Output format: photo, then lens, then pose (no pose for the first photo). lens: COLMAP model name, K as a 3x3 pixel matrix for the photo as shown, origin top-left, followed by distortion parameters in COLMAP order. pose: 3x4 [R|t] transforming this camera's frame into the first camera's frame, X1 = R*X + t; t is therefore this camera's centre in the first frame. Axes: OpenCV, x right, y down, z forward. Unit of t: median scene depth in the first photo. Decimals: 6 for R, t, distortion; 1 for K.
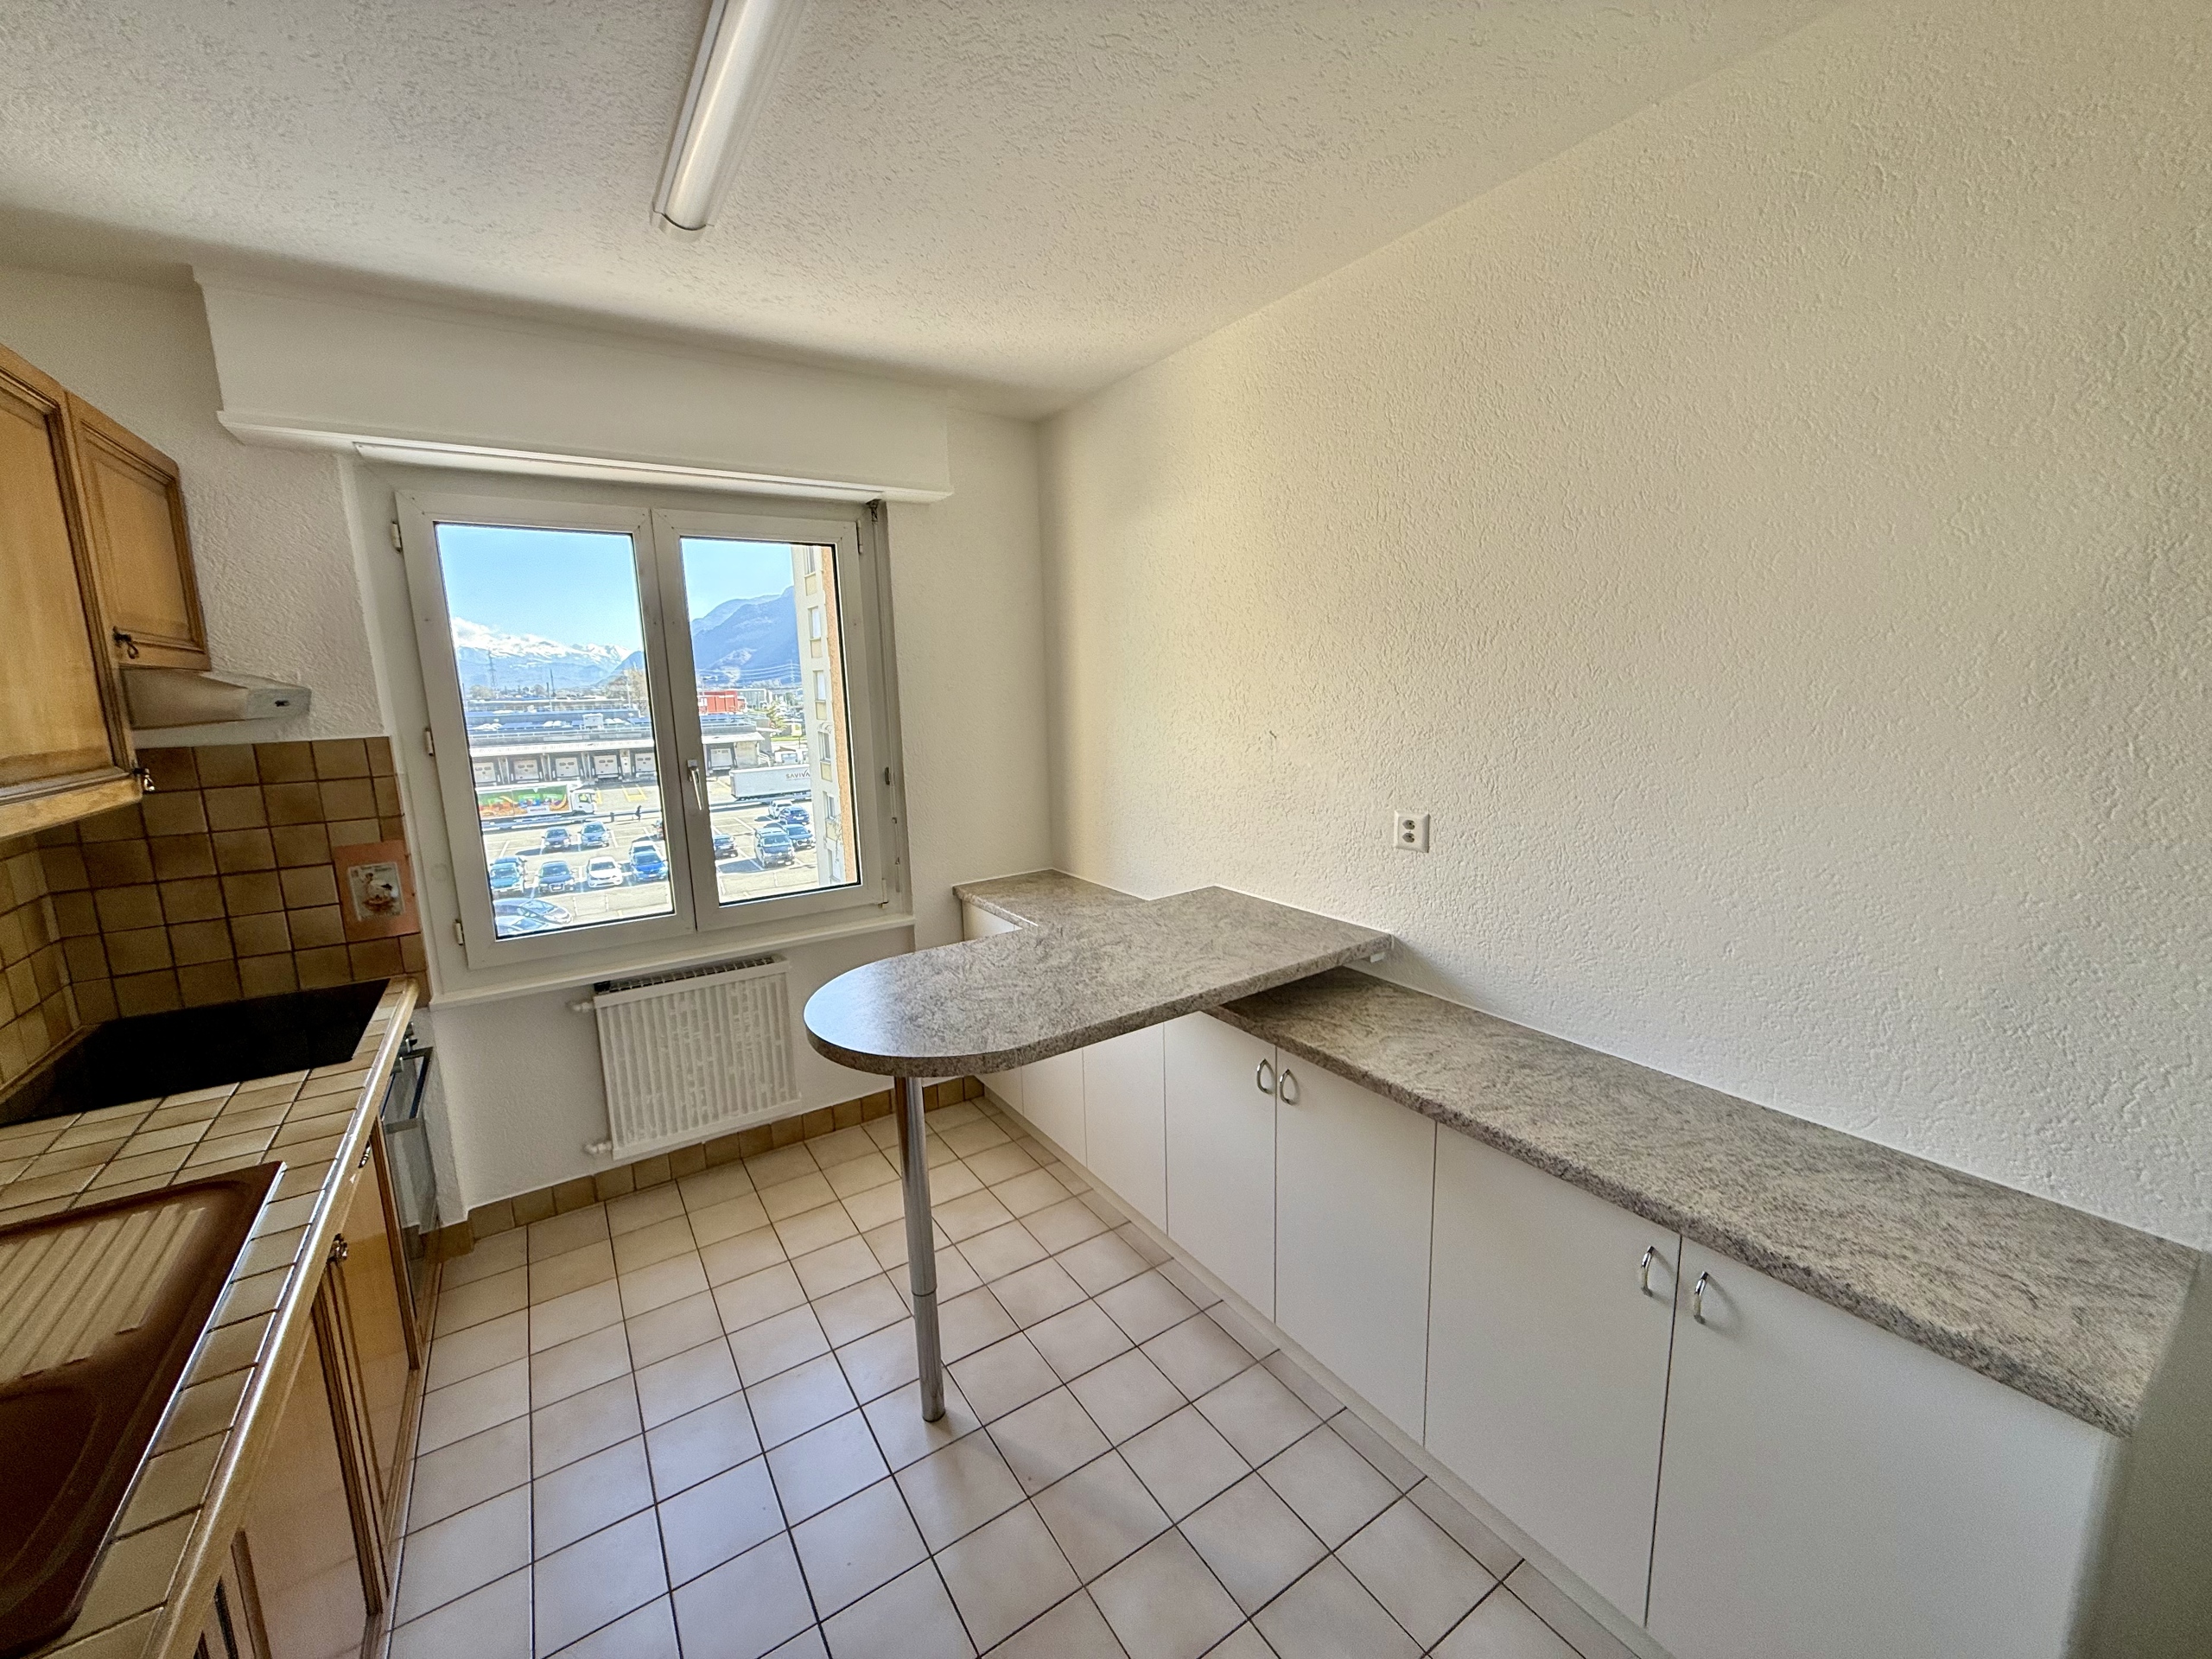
lens RADIAL K [[877.3, 0, 1100.8], [0, 877.3, 826.2], [0, 0, 1]] dist [-0.000009, -0.000172]
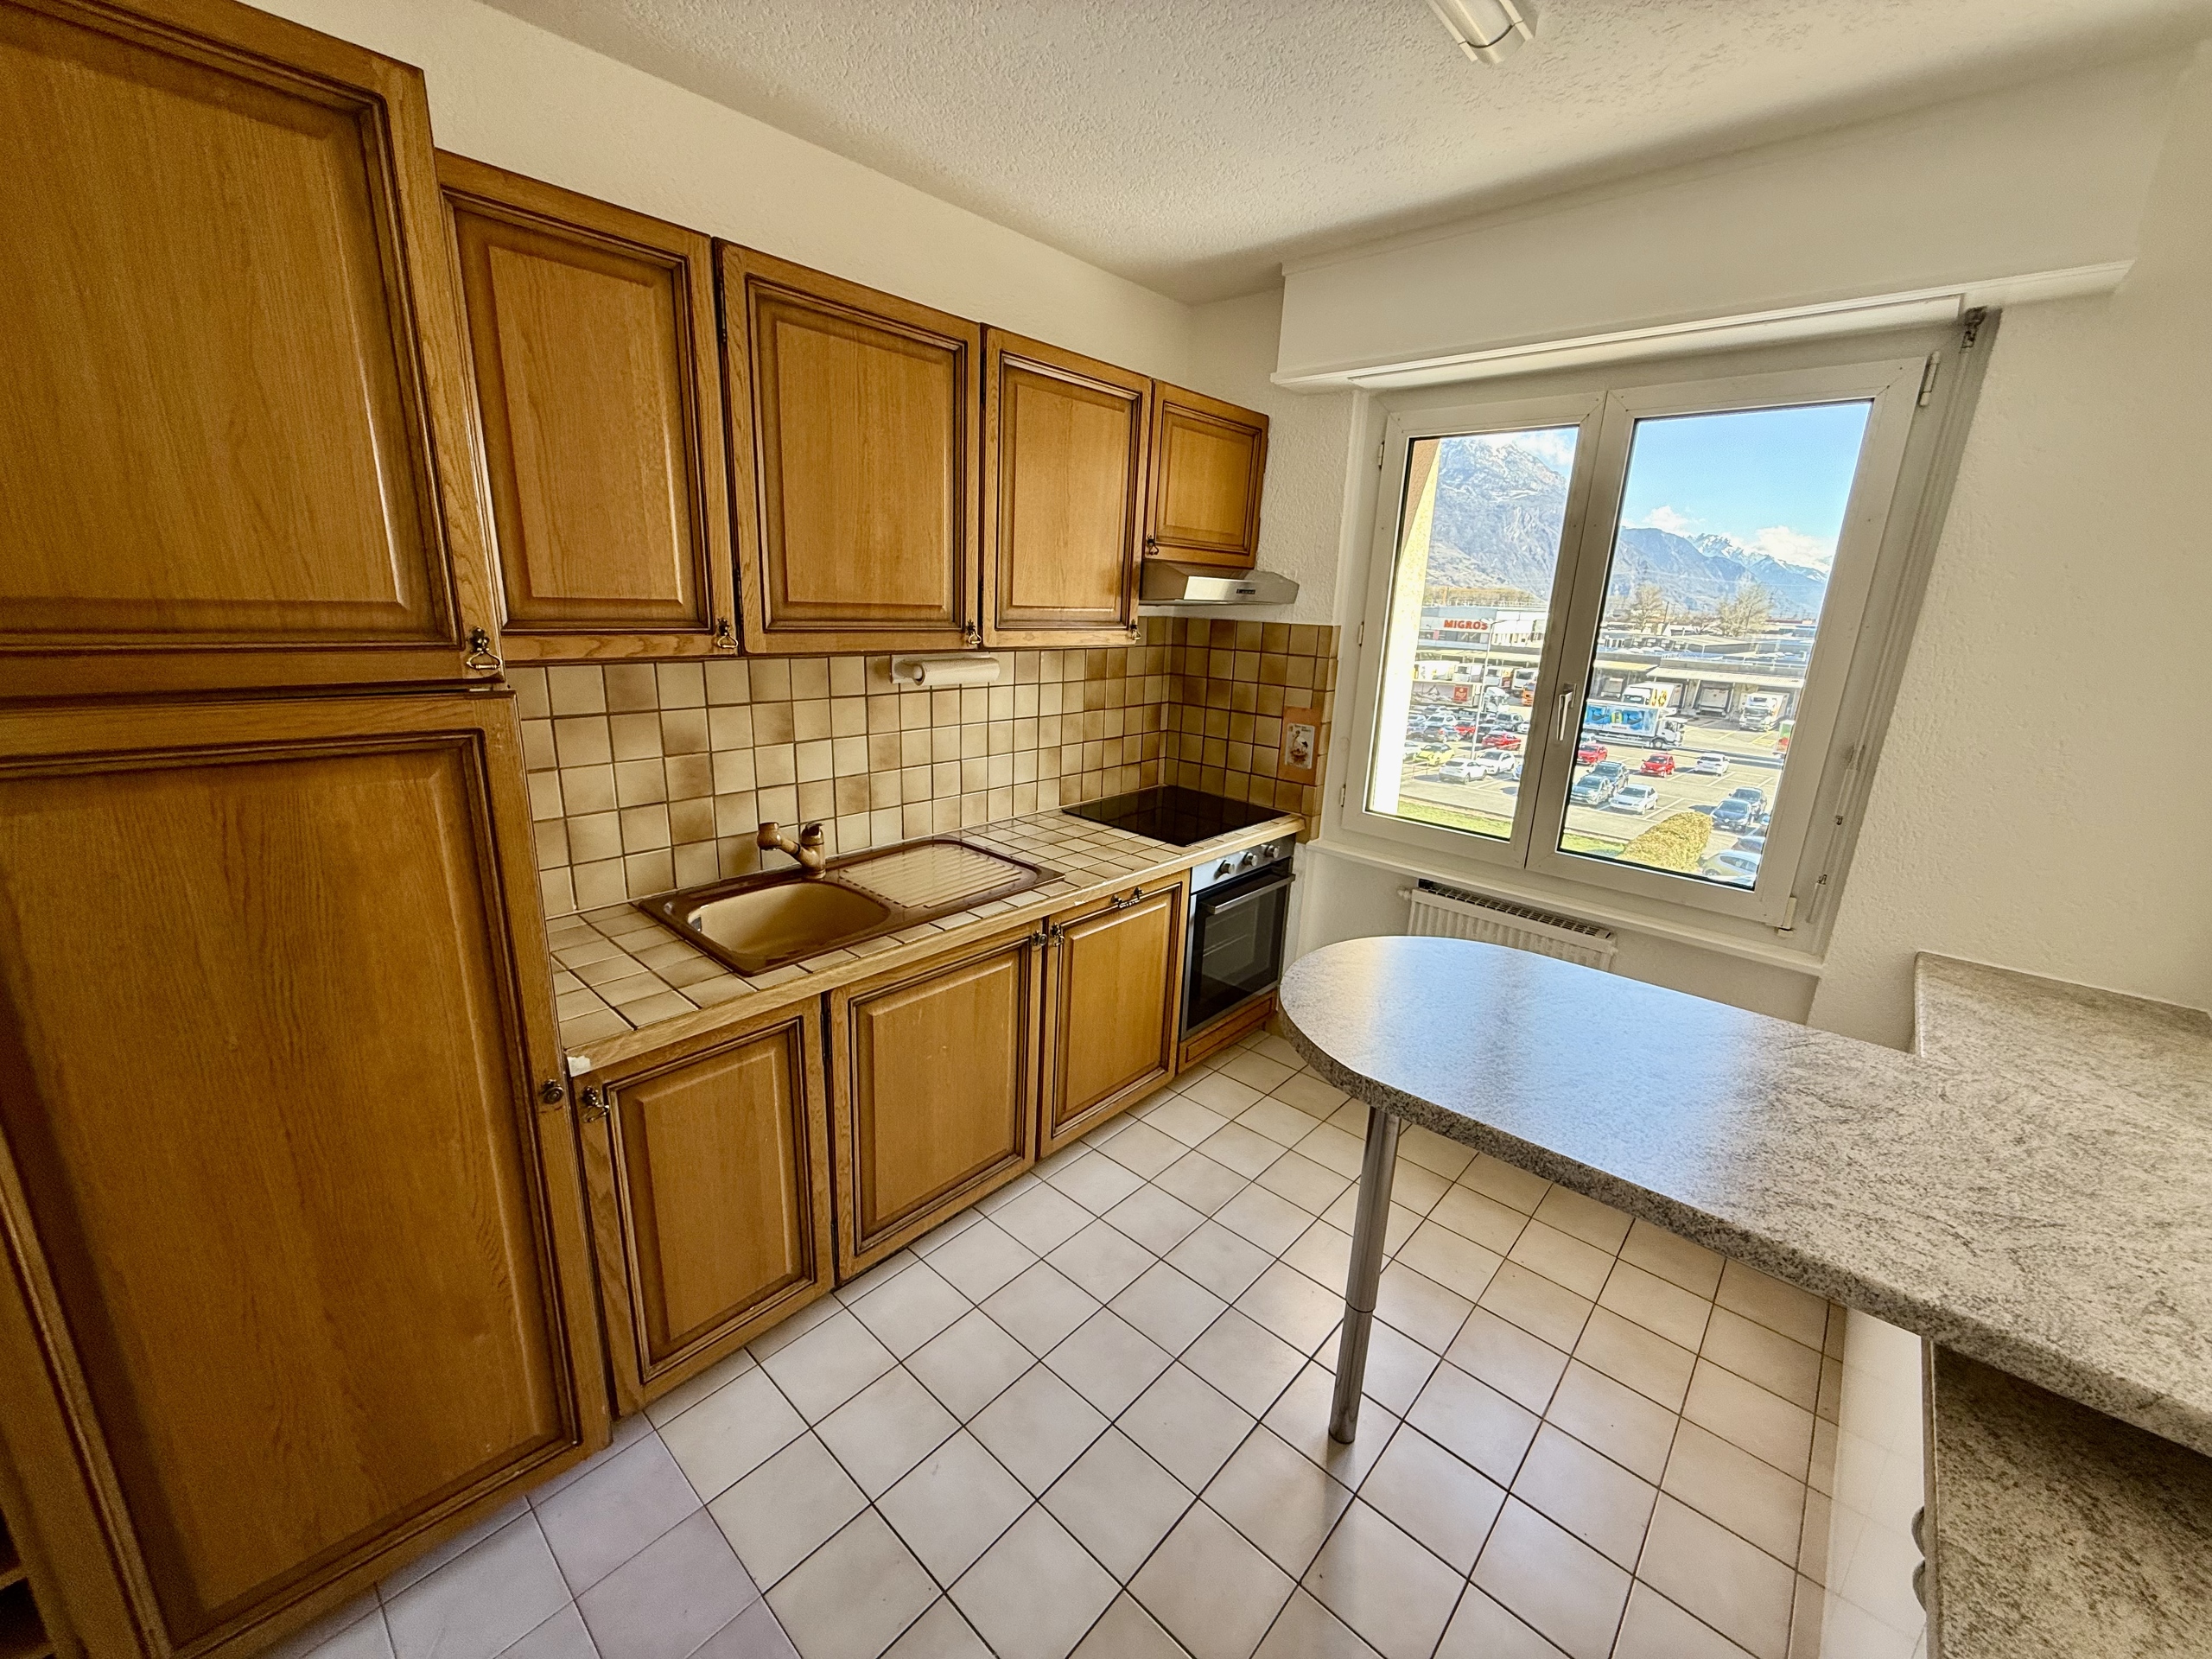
lens RADIAL K [[874.1, 0, 1100.5], [0, 874.1, 827.8], [0, 0, 1]] dist [-0.000473, -0.000057]
pose [[0.247604, 0.287372, -0.925262, 0.331289], [-0.208607, 0.948413, 0.238739, -0.057921], [0.946137, 0.133904, 0.294778, 0.365378]]
